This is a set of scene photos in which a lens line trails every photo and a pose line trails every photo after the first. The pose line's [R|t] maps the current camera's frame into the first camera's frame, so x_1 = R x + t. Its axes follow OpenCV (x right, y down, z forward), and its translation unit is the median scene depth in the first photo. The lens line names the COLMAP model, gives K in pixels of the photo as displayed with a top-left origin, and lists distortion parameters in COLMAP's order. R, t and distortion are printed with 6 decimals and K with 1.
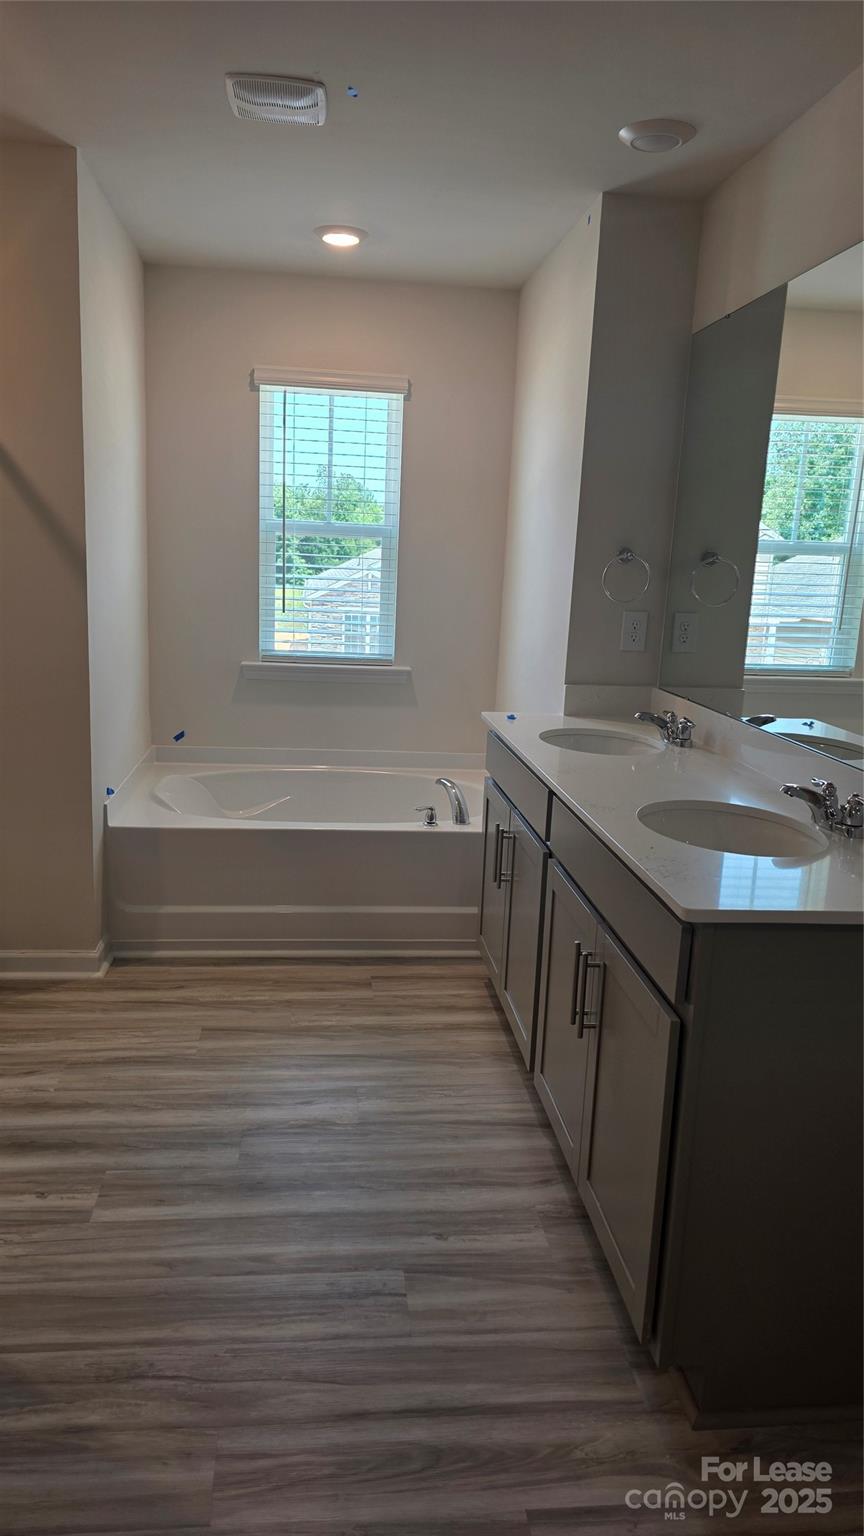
lens RADIAL K [[1057.9, 0, 424.0], [0, 1057.9, 771.1], [0, 0, 1]] dist [0.065545, -0.027160]
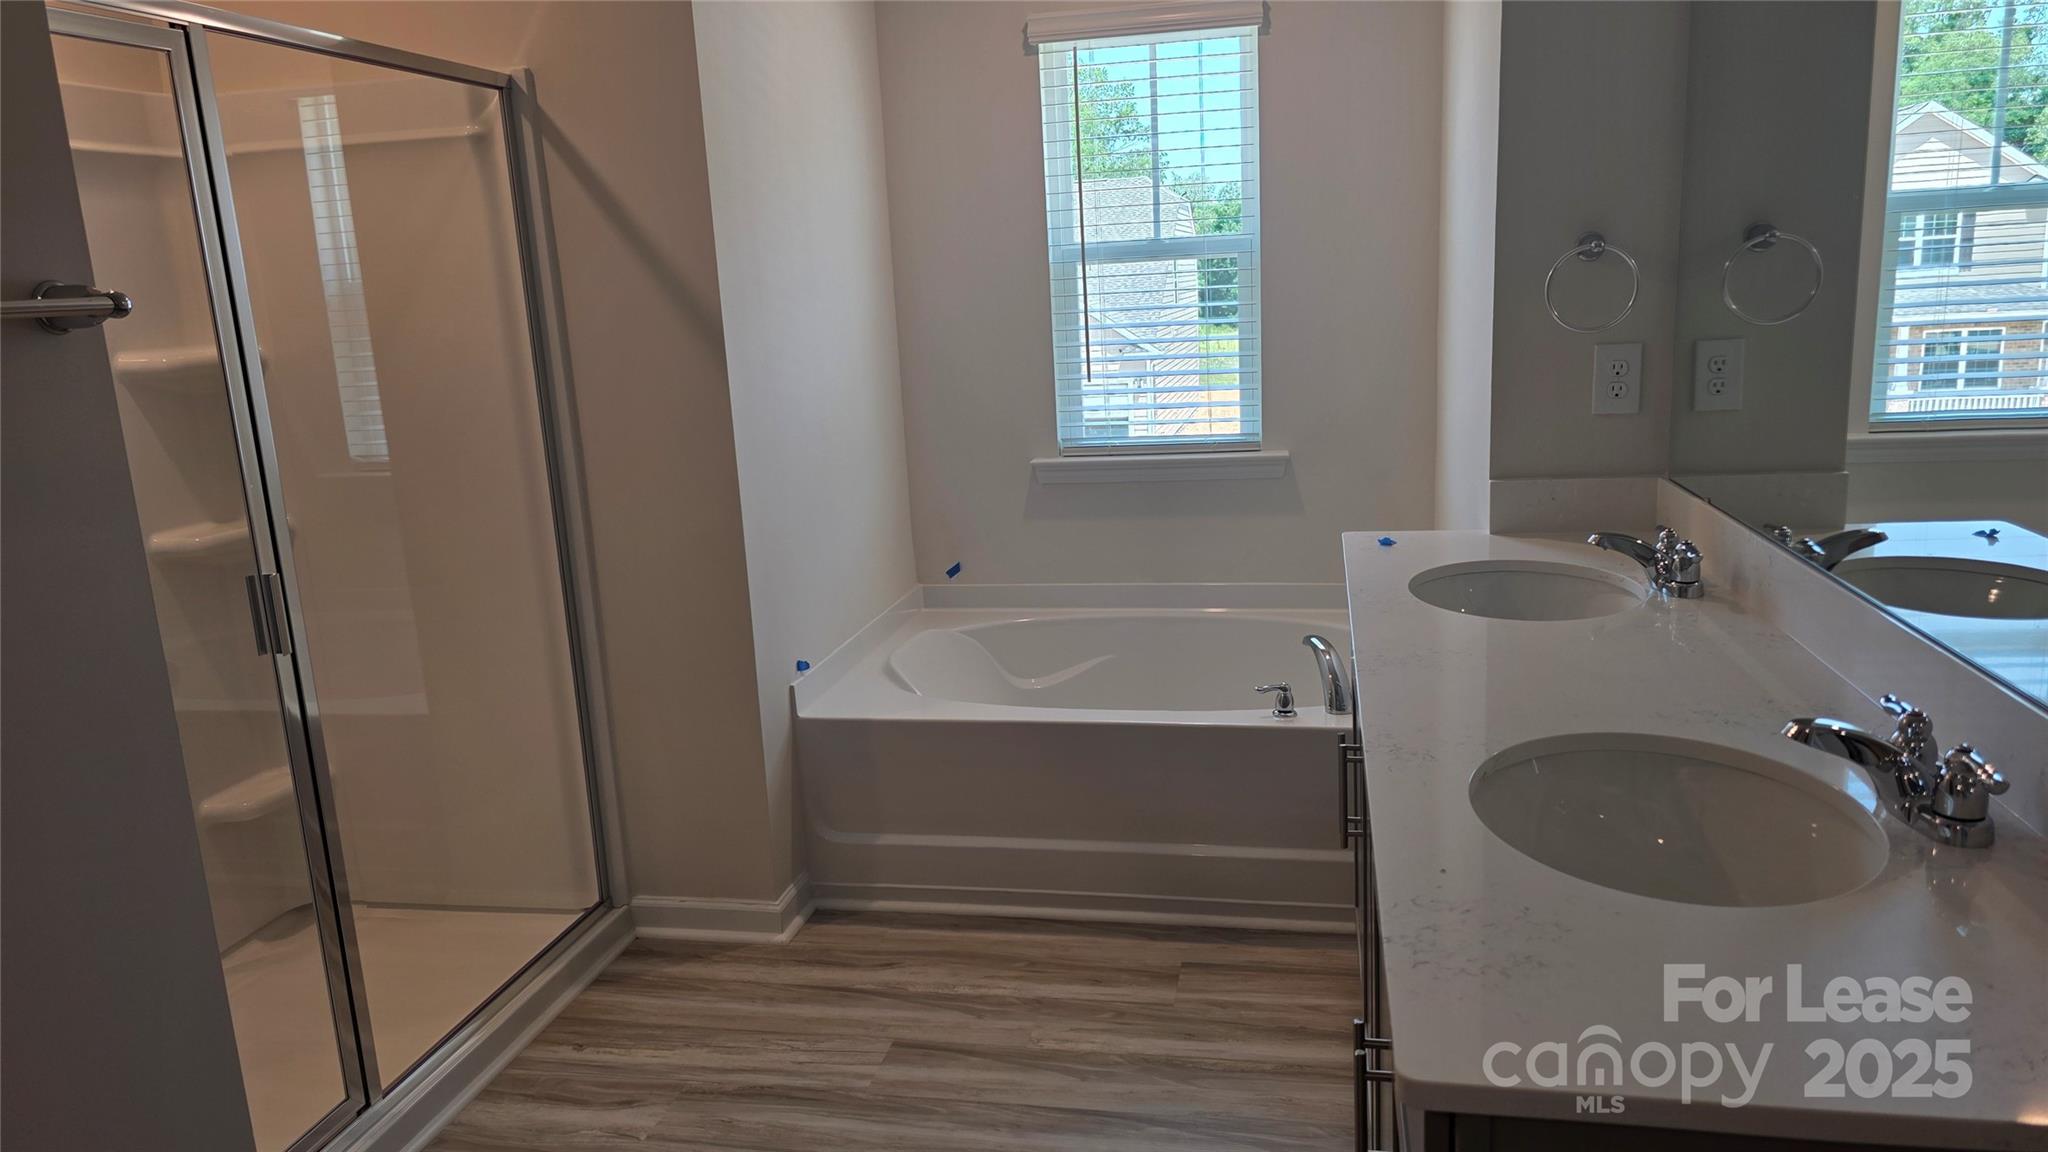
lens RADIAL K [[1410.5, 0, 1028.7], [0, 1410.5, 567.0], [0, 0, 1]] dist [0.065545, -0.027160]
pose [[0.947795, -0.027175, -0.317721, 0.139453], [0.026546, 0.999628, -0.006308, -0.036392], [0.317775, -0.002455, 0.948163, 0.188962]]
